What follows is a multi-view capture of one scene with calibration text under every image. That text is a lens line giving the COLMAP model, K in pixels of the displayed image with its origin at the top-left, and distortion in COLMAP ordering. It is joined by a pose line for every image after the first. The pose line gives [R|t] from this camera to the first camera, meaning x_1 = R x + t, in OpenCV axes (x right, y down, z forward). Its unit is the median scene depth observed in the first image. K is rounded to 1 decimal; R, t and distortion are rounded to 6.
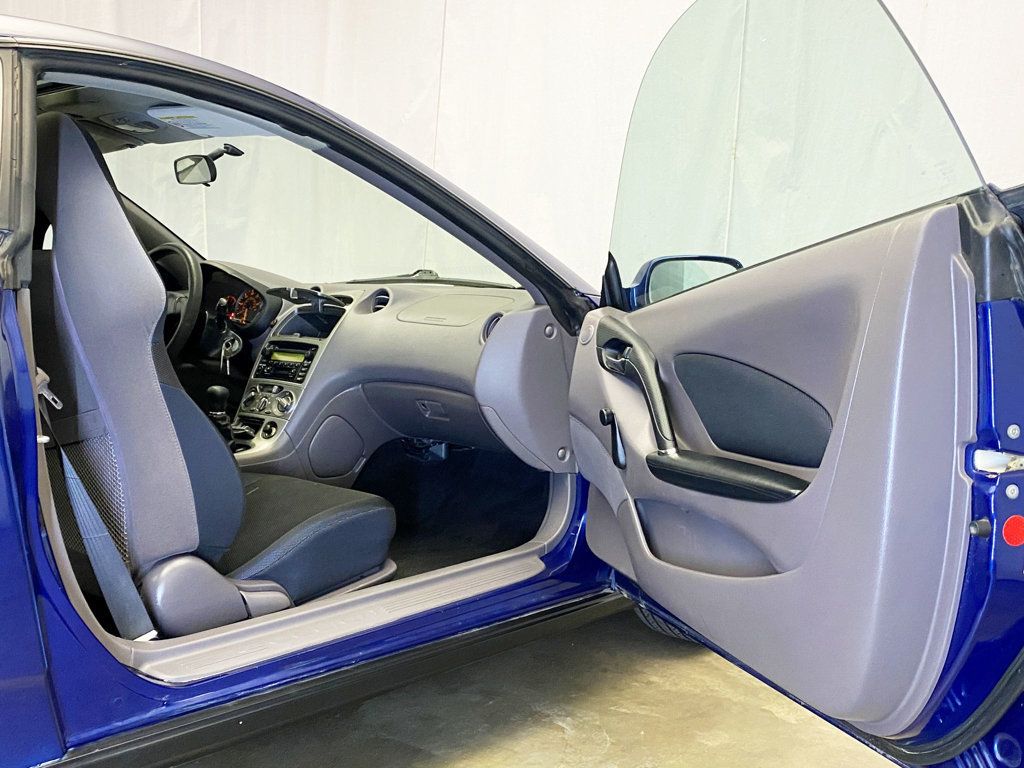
lens RADIAL K [[1050.5, 0, 518.9], [0, 1050.5, 384.3], [0, 0, 1]] dist [0.079278, 0.000000]
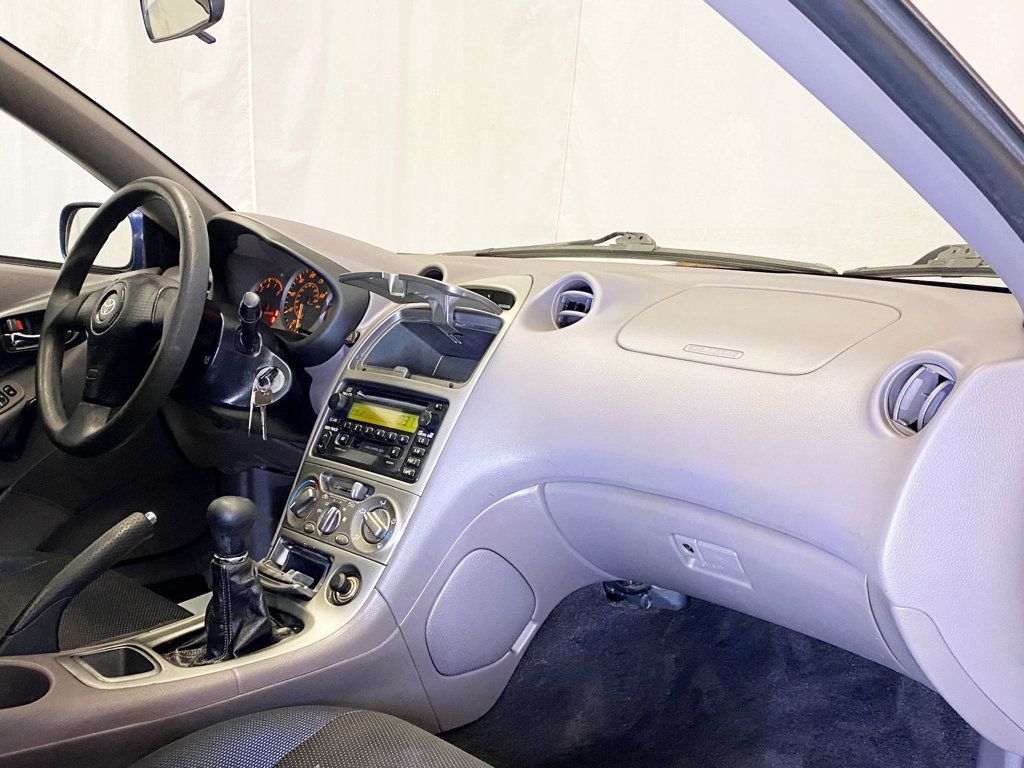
lens RADIAL K [[1050.5, 0, 527.5], [0, 1050.5, 383.5], [0, 0, 1]] dist [0.079278, 0.000000]
pose [[0.998550, 0.017759, -0.050814, -0.128717], [-0.015402, 0.998804, 0.046396, -0.064398], [0.051577, -0.045546, 0.997630, 0.524190]]
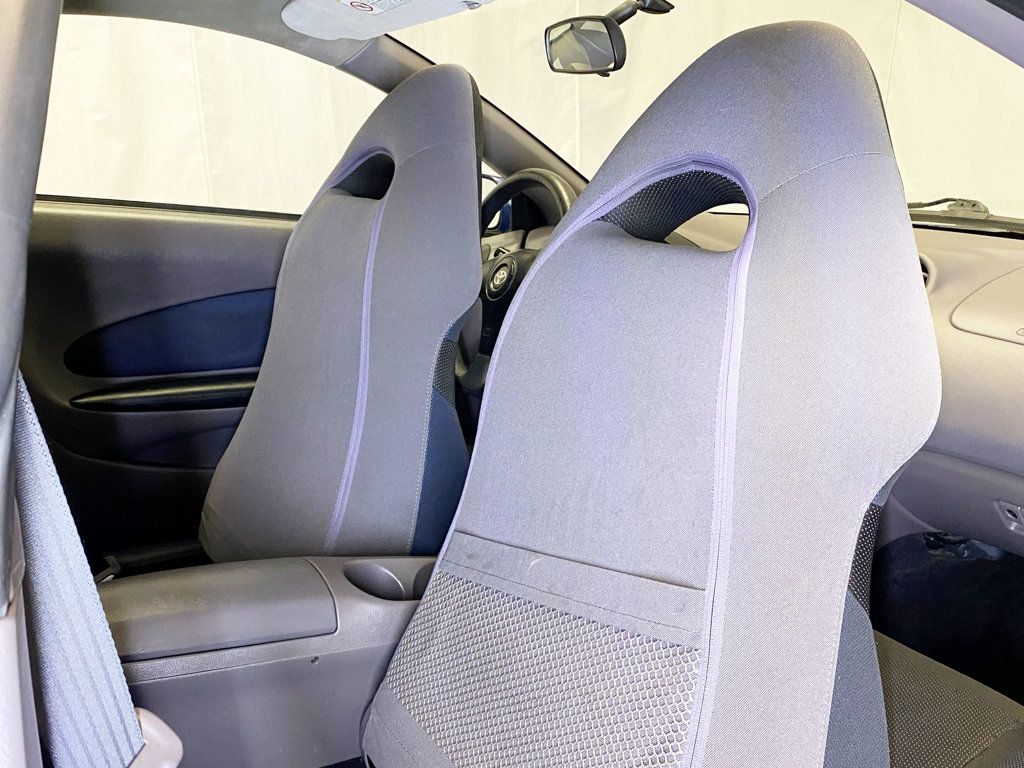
lens RADIAL K [[1045.0, 0, 513.6], [0, 1045.0, 386.1], [0, 0, 1]] dist [0.001037, 0.000000]
pose [[0.943780, 0.059354, -0.325201, -0.146131], [-0.012551, 0.989473, 0.144169, -0.100592], [0.330335, -0.131982, 0.934590, 0.443621]]
